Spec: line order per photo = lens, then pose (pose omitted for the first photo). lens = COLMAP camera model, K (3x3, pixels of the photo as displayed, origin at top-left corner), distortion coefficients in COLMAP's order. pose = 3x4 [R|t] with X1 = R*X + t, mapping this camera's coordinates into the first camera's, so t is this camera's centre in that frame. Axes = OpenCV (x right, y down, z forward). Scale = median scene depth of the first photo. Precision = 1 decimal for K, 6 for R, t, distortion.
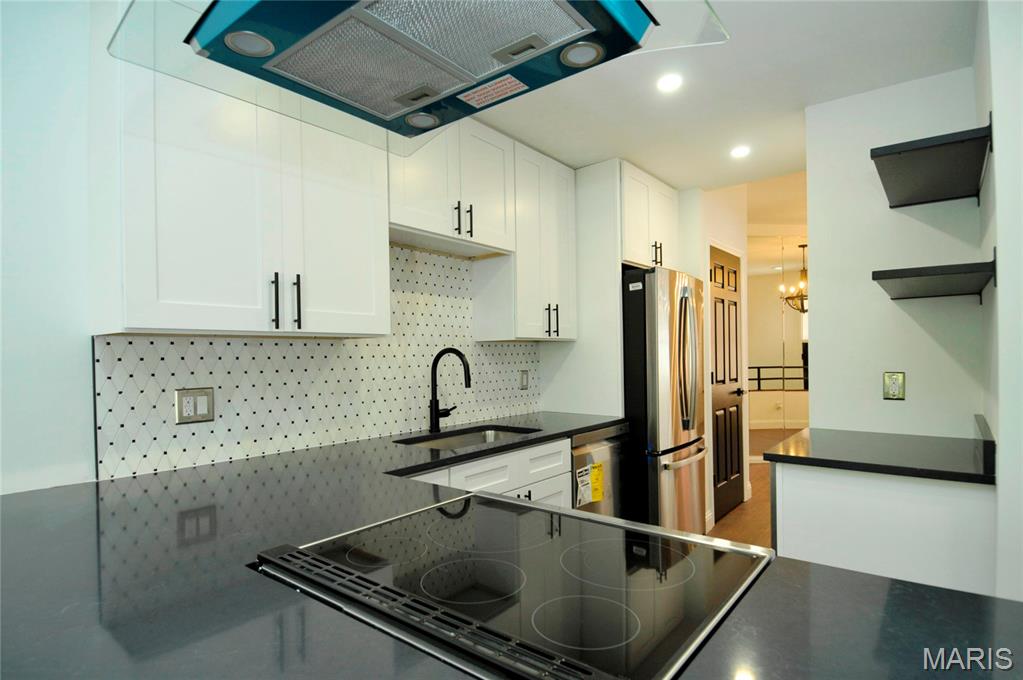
lens RADIAL K [[534.5, 0, 514.4], [0, 534.5, 355.9], [0, 0, 1]] dist [0.068497, -0.062917]
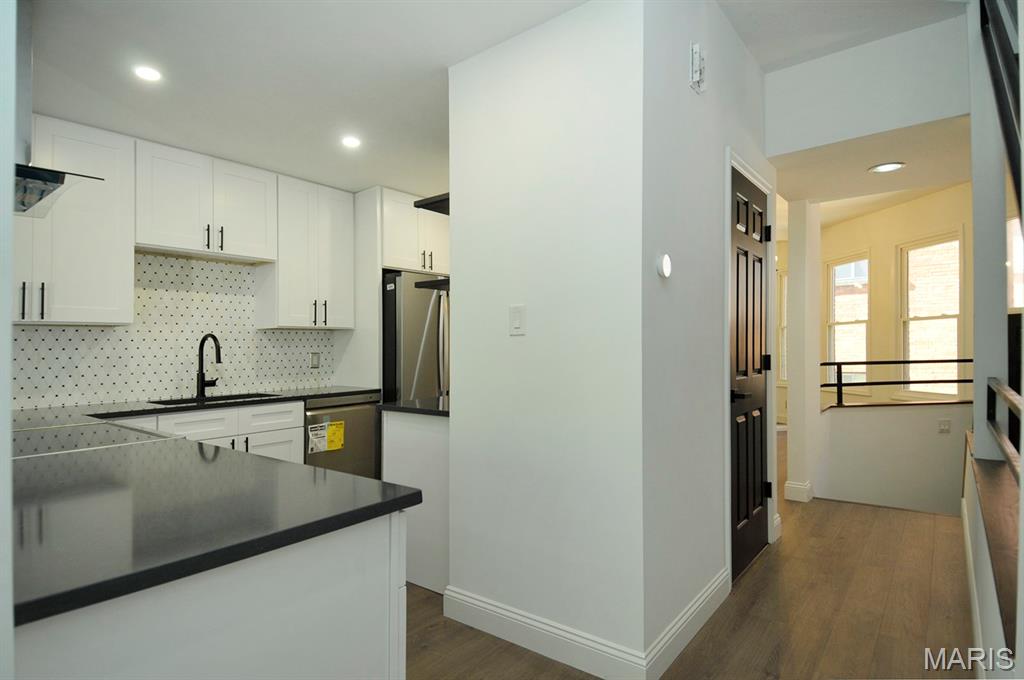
lens RADIAL K [[535.1, 0, 514.9], [0, 535.1, 355.9], [0, 0, 1]] dist [0.068497, -0.062917]
pose [[0.999991, 0.001677, -0.003844, 0.630142], [-0.001609, 0.999843, 0.017628, 0.014661], [0.003873, -0.017622, 0.999837, -0.336358]]
